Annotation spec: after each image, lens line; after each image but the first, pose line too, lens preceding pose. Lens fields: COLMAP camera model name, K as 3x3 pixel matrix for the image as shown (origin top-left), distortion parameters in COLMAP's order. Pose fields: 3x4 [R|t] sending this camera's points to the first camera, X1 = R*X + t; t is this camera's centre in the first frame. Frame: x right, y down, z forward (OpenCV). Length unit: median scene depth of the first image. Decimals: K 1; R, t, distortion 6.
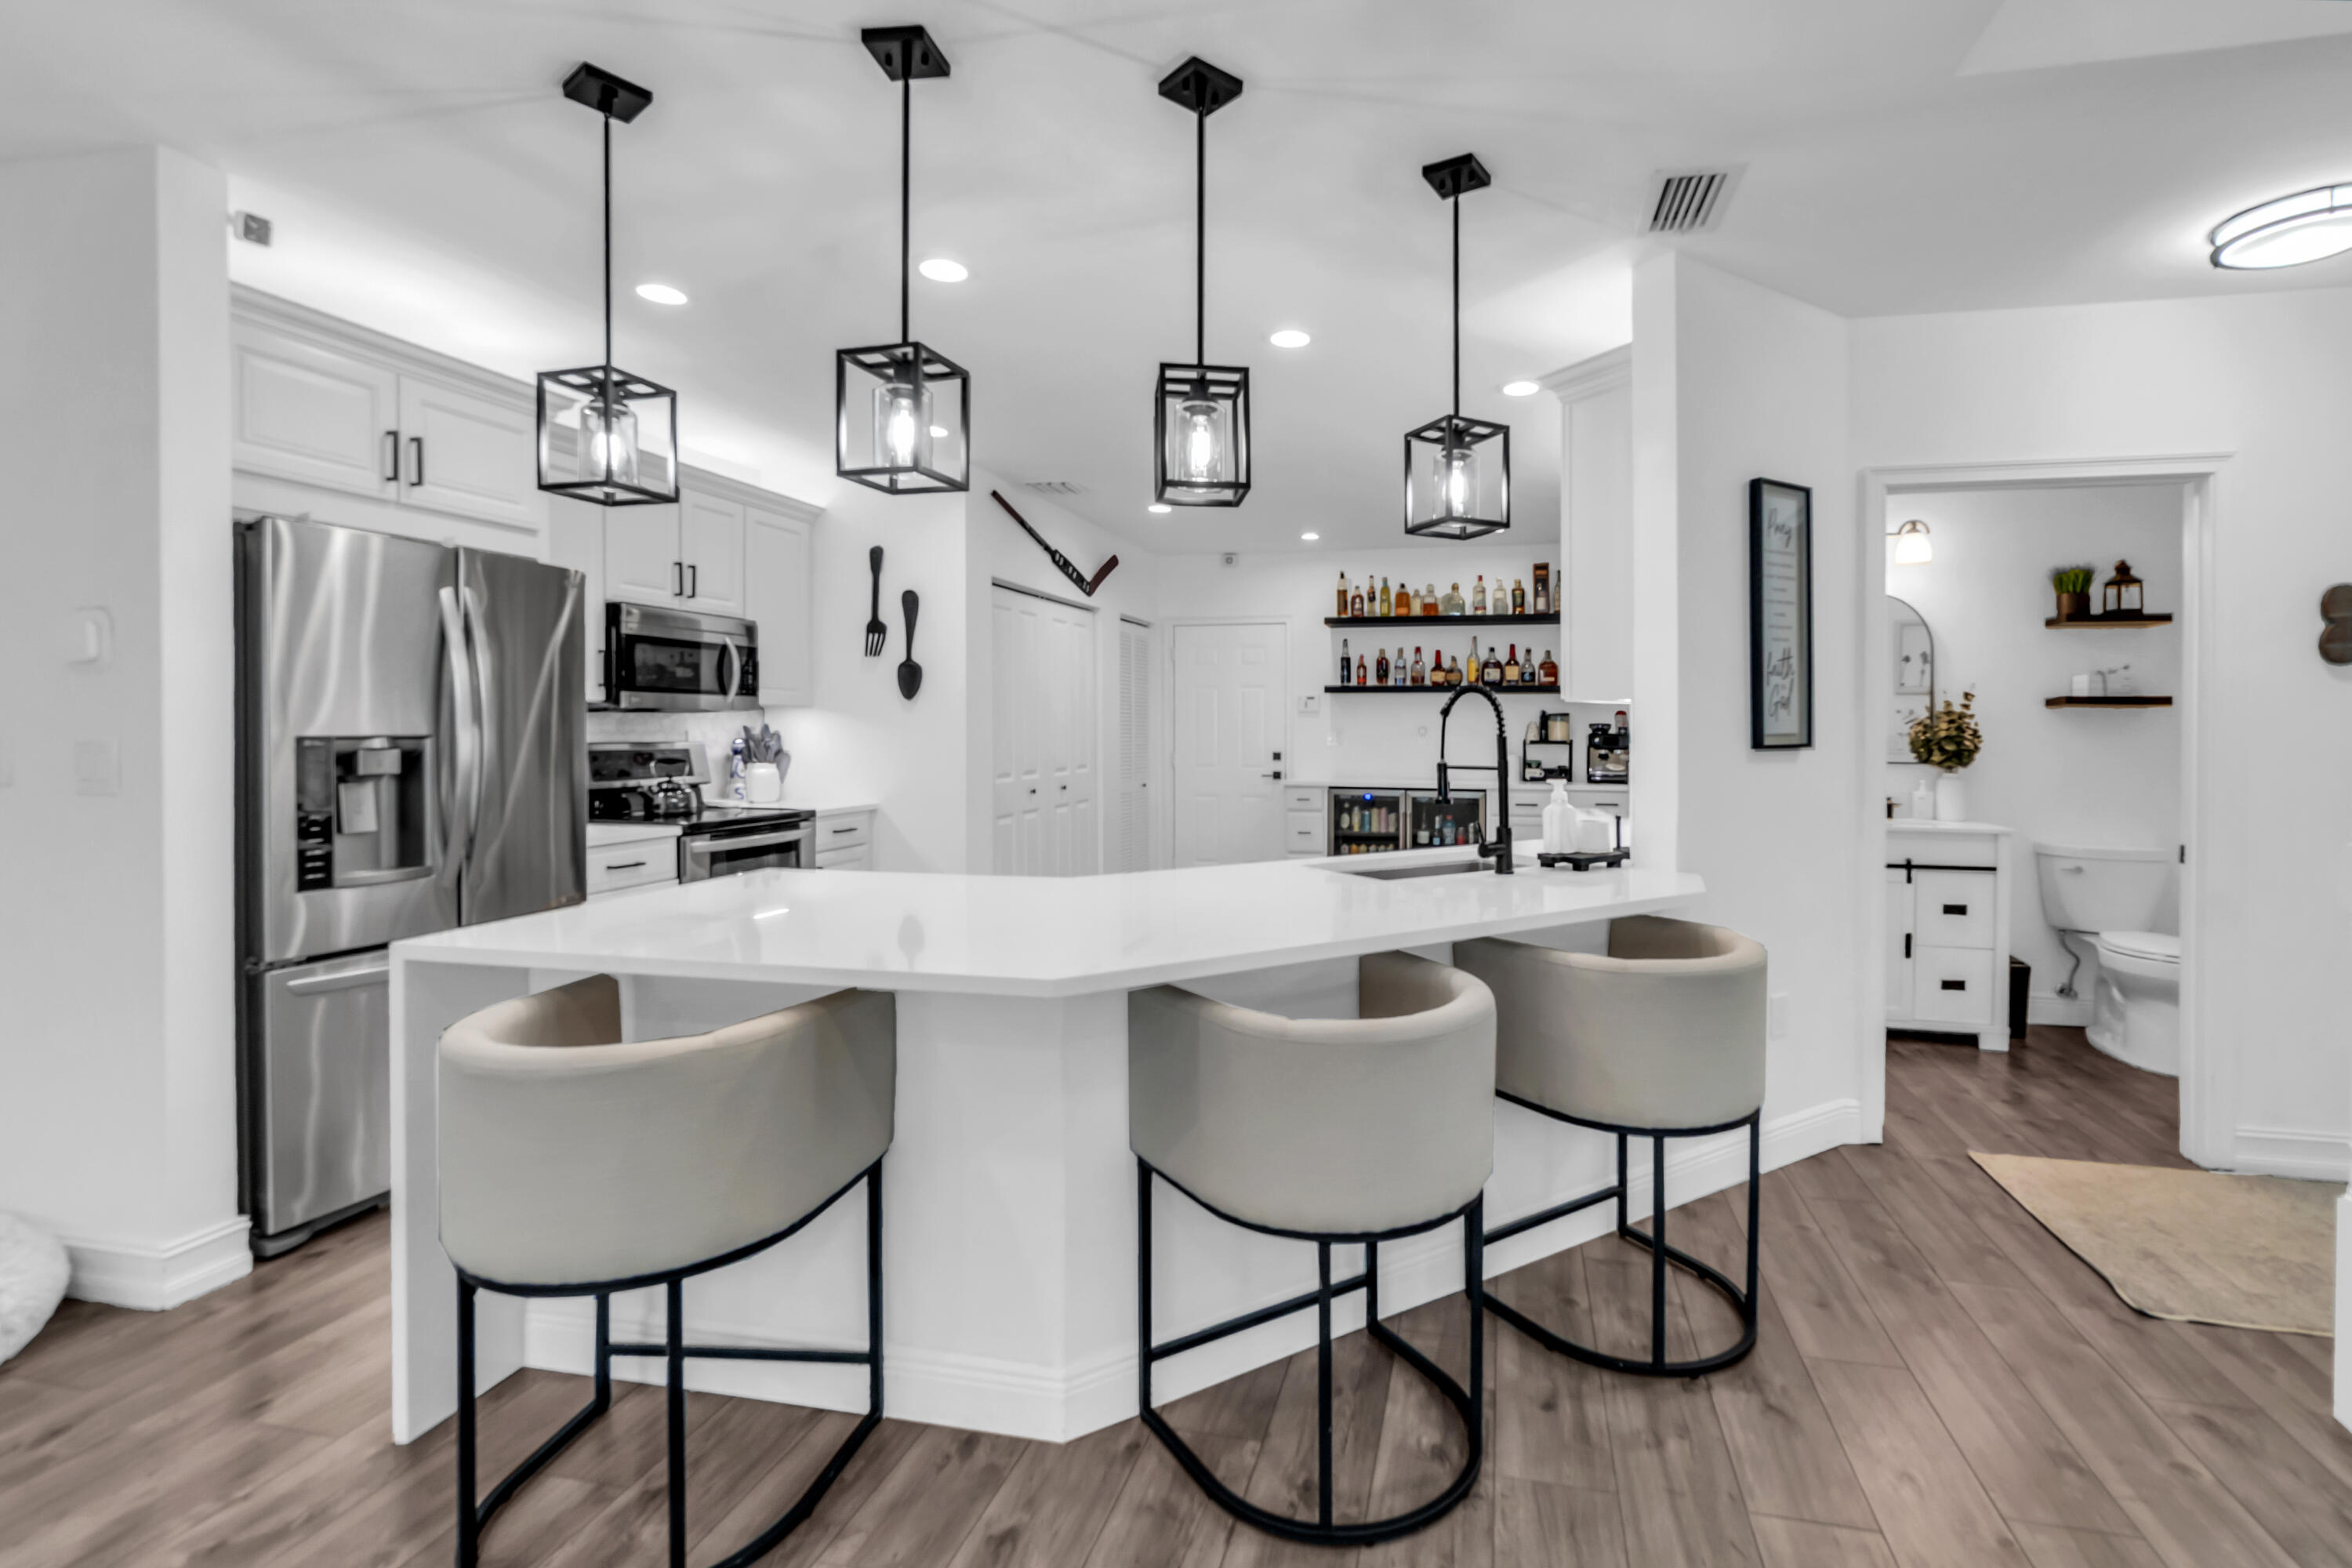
lens RADIAL K [[1091.2, 0, 1262.2], [0, 1091.2, 729.2], [0, 0, 1]] dist [0.000344, -0.000083]
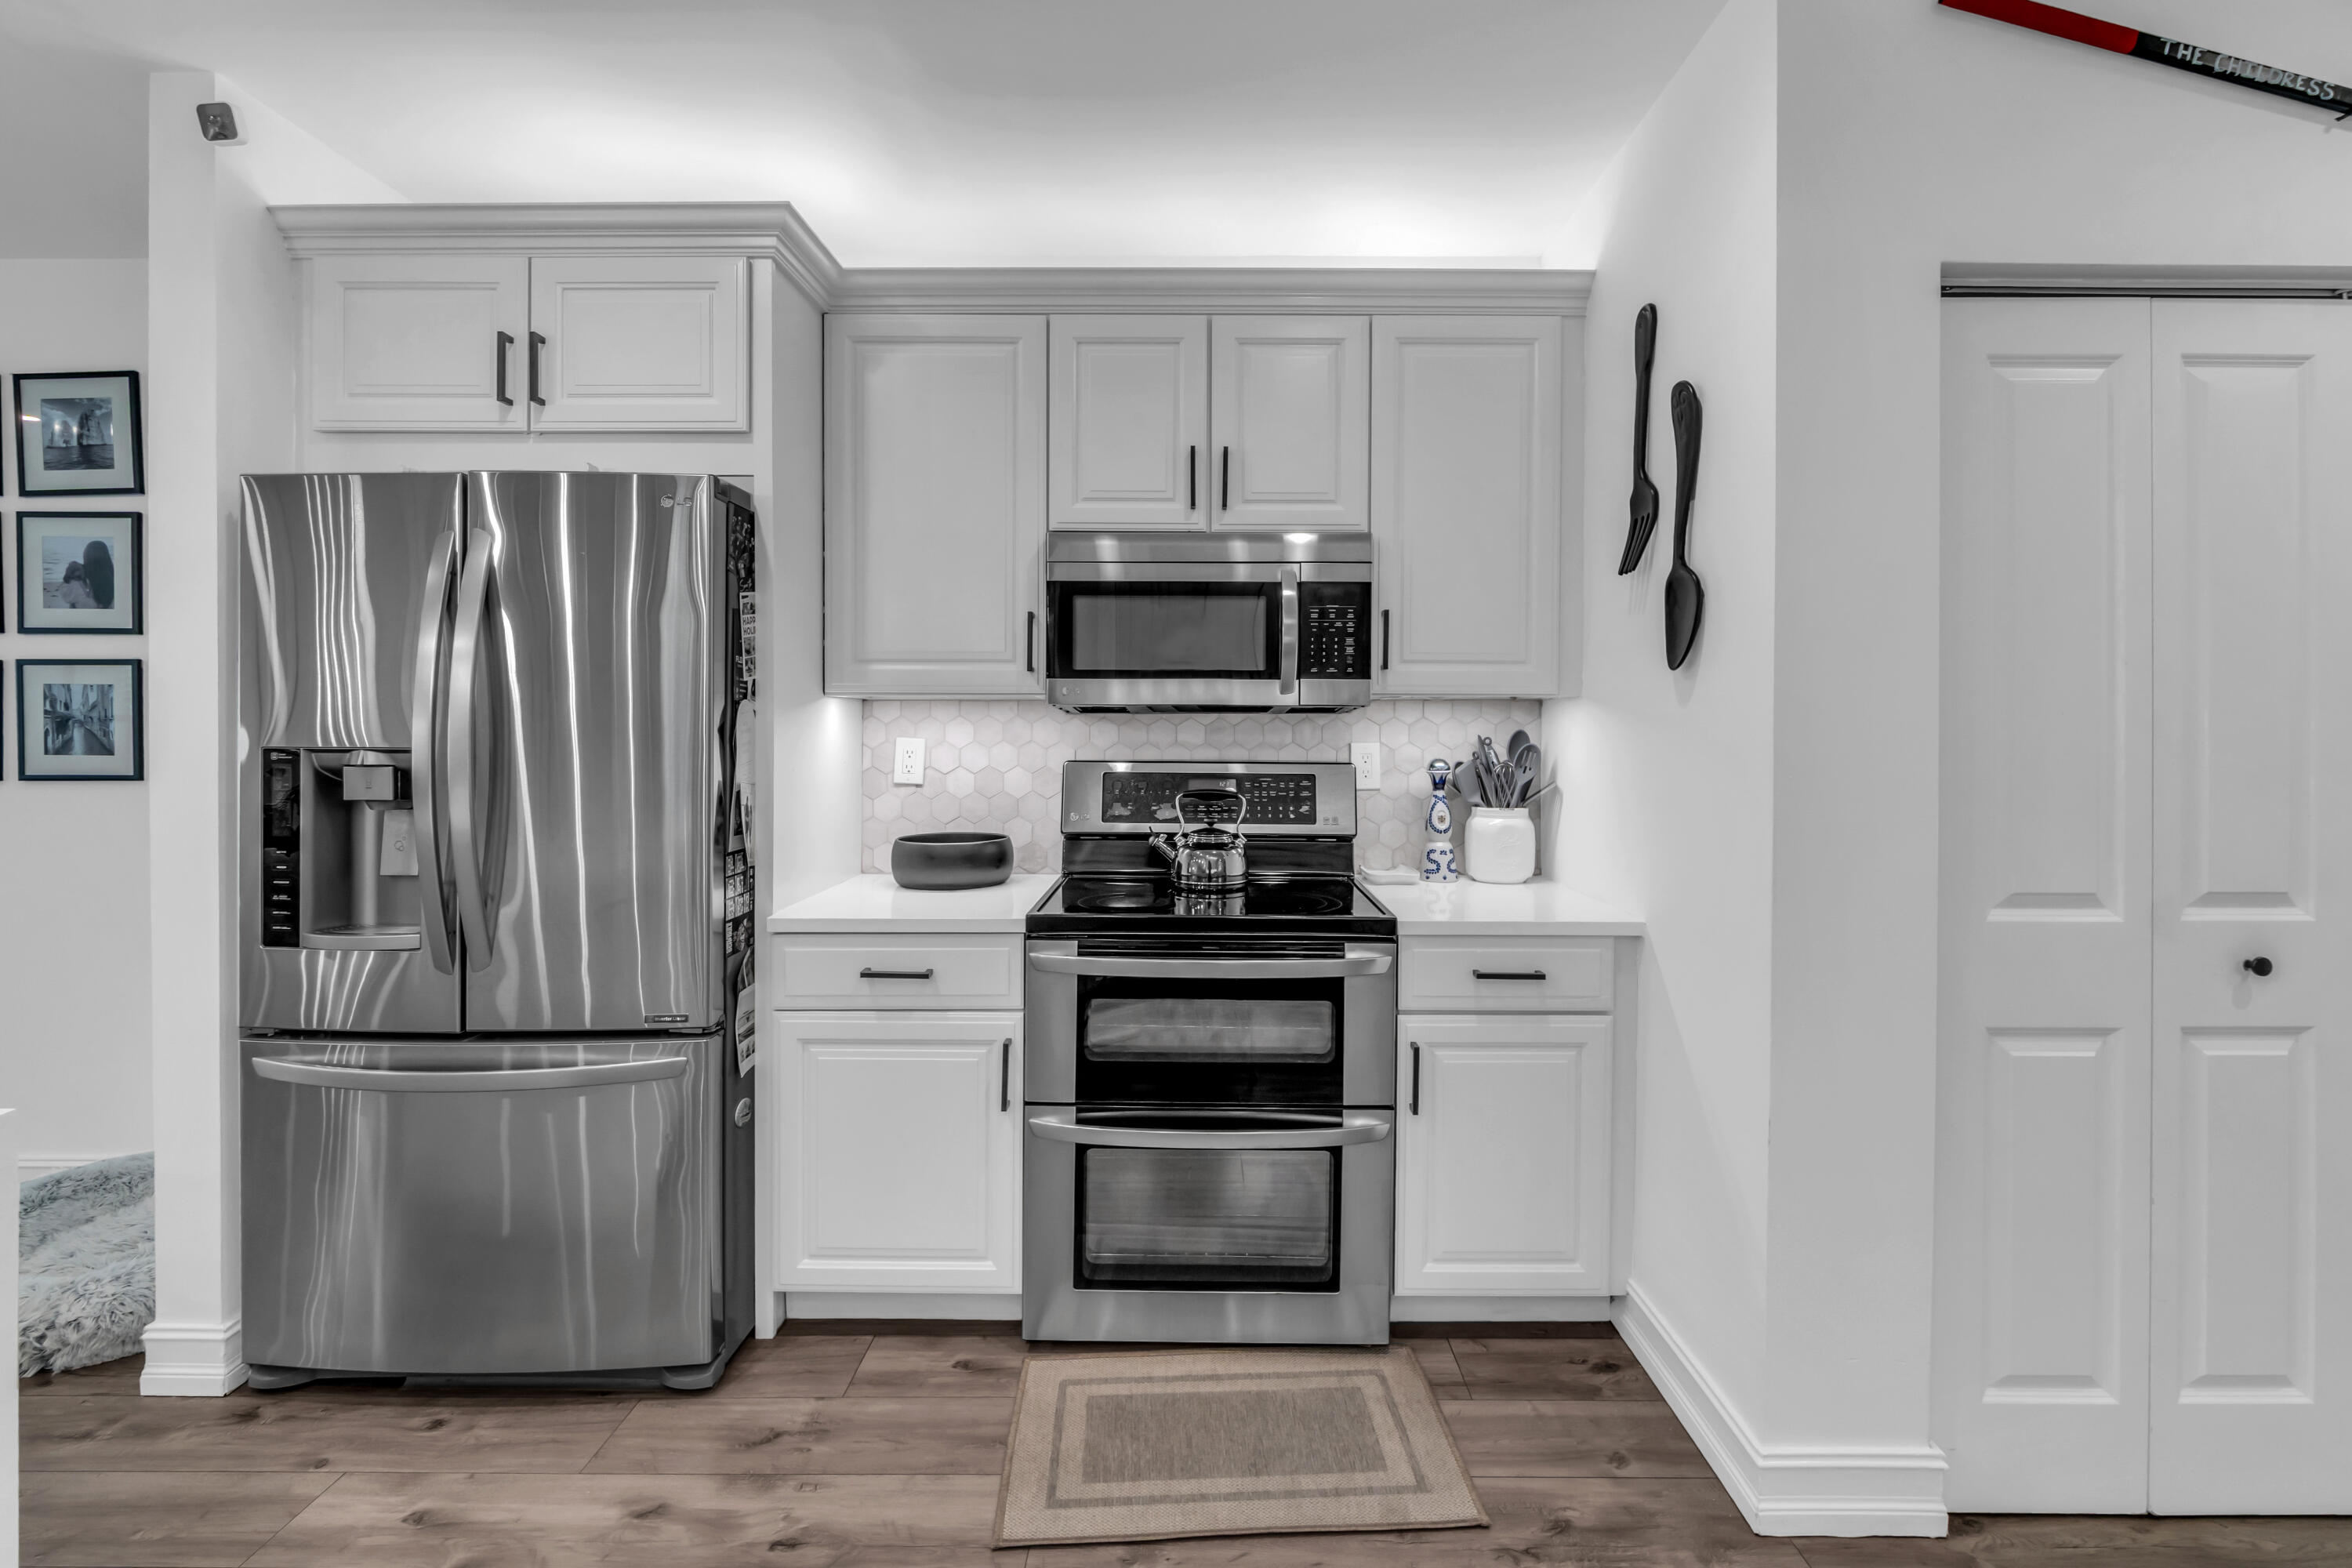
lens RADIAL K [[1039.6, 0, 1164.4], [0, 1039.6, 725.3], [0, 0, 1]] dist [-0.010059, 0.000259]
pose [[0.223524, -0.001917, -0.974696, -0.005933], [-0.004356, 0.999986, -0.002966, -0.005838], [0.974689, 0.004909, 0.223513, 0.848442]]
